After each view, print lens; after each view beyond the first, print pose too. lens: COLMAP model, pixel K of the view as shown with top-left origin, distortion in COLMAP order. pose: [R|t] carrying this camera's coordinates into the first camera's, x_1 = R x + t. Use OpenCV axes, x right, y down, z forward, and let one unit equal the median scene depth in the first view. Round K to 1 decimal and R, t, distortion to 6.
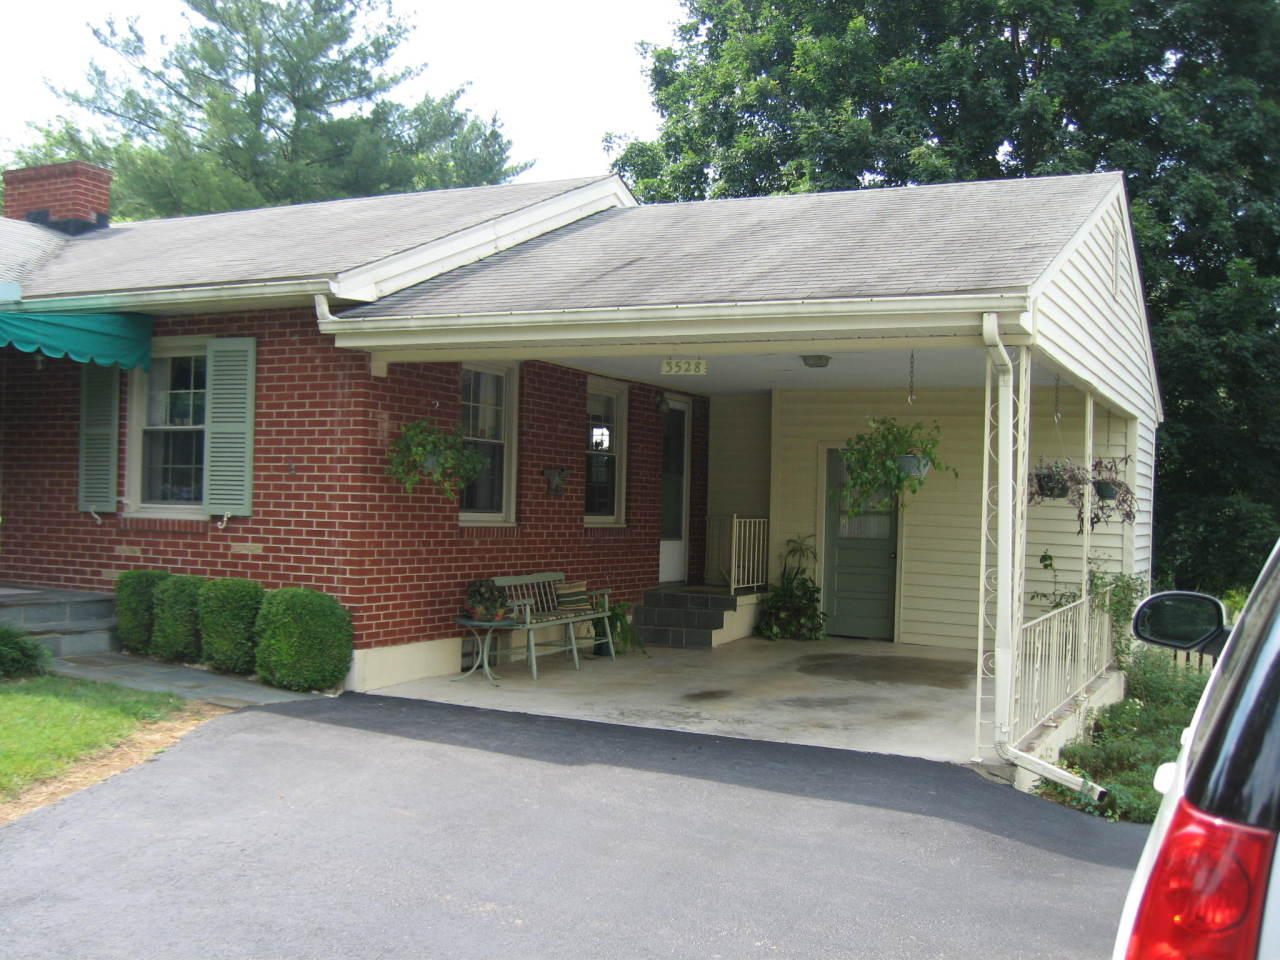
lens RADIAL K [[1394.4, 0, 637.6], [0, 1394.4, 489.1], [0, 0, 1]] dist [-0.130136, 0.108263]
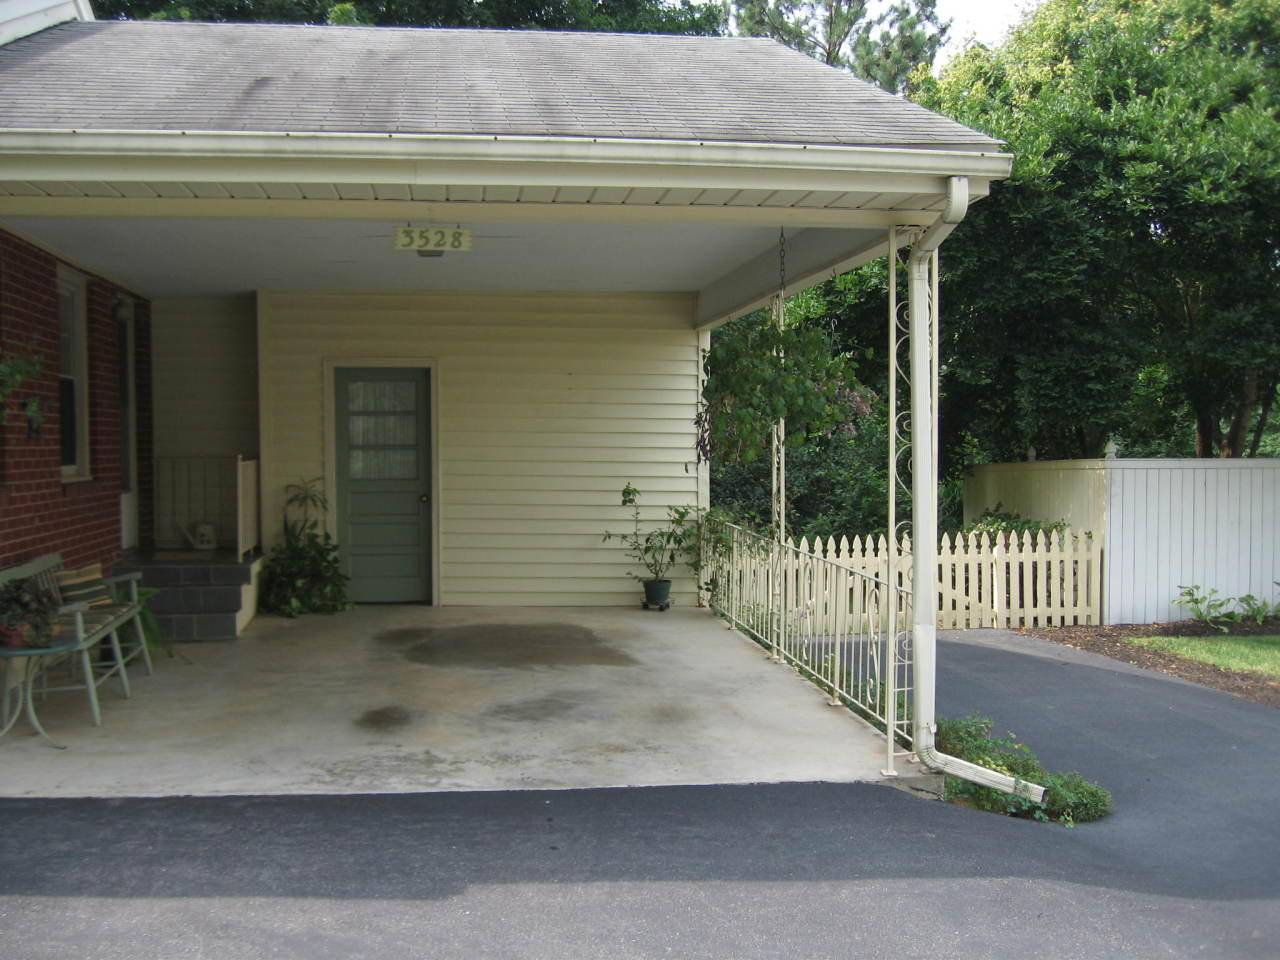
lens RADIAL K [[1394.4, 0, 637.6], [0, 1394.4, 489.1], [0, 0, 1]] dist [-0.130136, 0.108263]
pose [[0.829352, -0.051909, 0.556310, -0.171727], [0.020316, 0.997818, 0.062818, -0.006342], [-0.558357, -0.040797, 0.828597, 0.271951]]
